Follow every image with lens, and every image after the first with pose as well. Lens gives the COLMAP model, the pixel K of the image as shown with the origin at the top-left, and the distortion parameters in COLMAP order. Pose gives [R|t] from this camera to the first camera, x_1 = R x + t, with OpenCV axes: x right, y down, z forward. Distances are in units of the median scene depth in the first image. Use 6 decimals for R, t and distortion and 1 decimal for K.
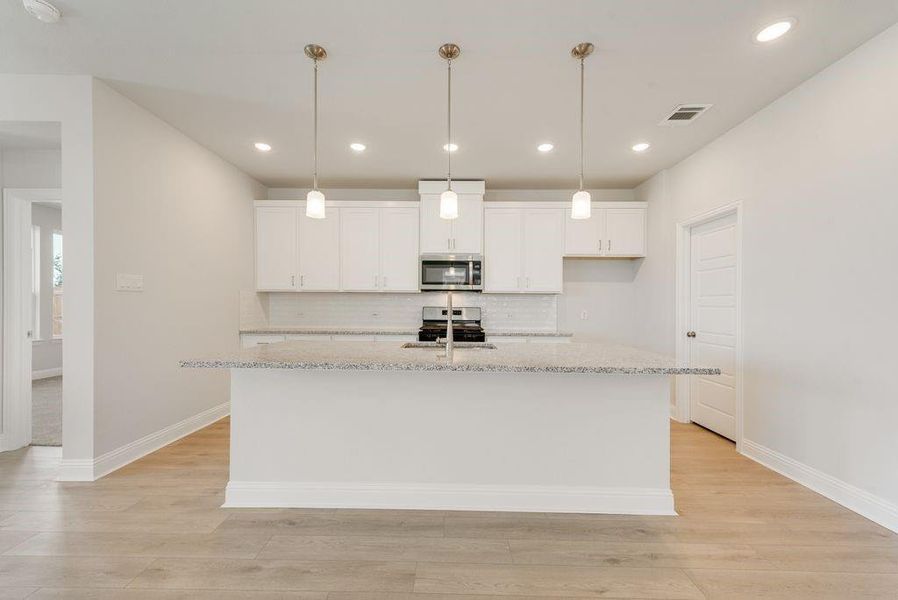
lens RADIAL K [[355.2, 0, 450.7], [0, 355.2, 306.2], [0, 0, 1]] dist [0.002794, -0.000003]
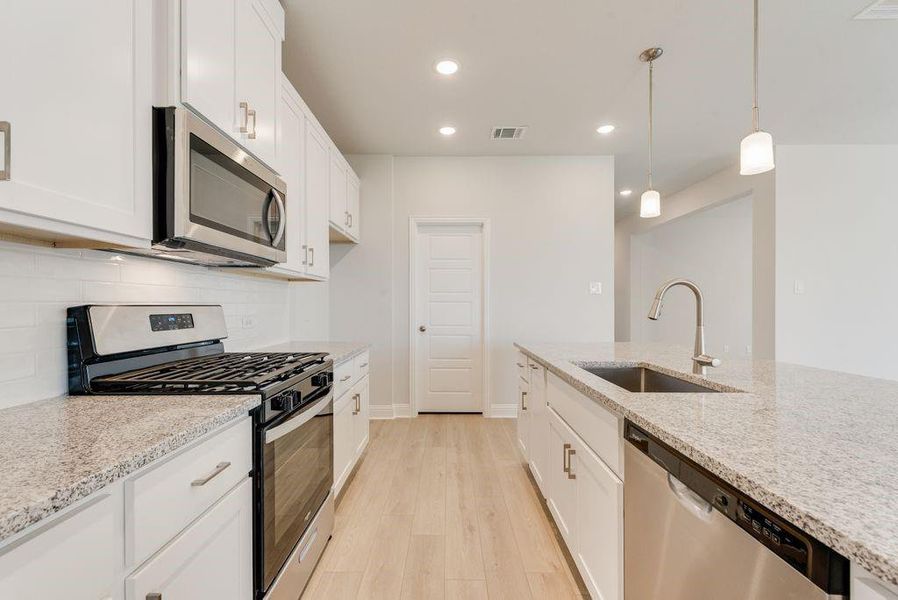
lens RADIAL K [[377.8, 0, 449.0], [0, 377.8, 305.0], [0, 0, 1]] dist [0.013472, -0.000514]
pose [[0.001810, -0.011337, 0.999934, -0.371090], [-0.006405, 0.999915, 0.011348, -0.003026], [-0.999978, -0.006426, 0.001738, 0.802844]]
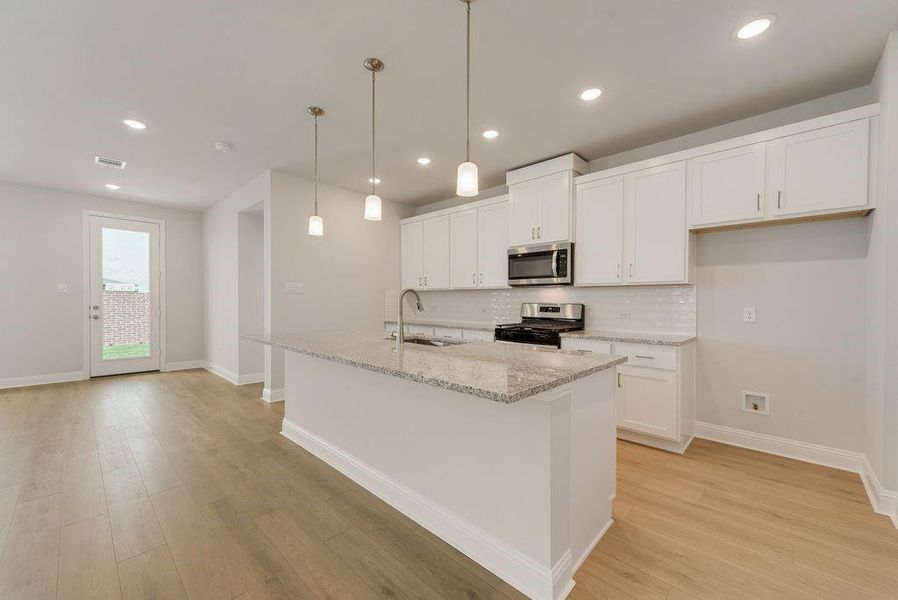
lens RADIAL K [[355.2, 0, 450.7], [0, 355.2, 306.2], [0, 0, 1]] dist [0.002794, -0.000003]
pose [[0.737174, 0.004828, -0.675686, 0.458919], [0.000358, 0.999972, 0.007534, 0.003002], [0.675703, -0.005796, 0.737151, 0.183713]]
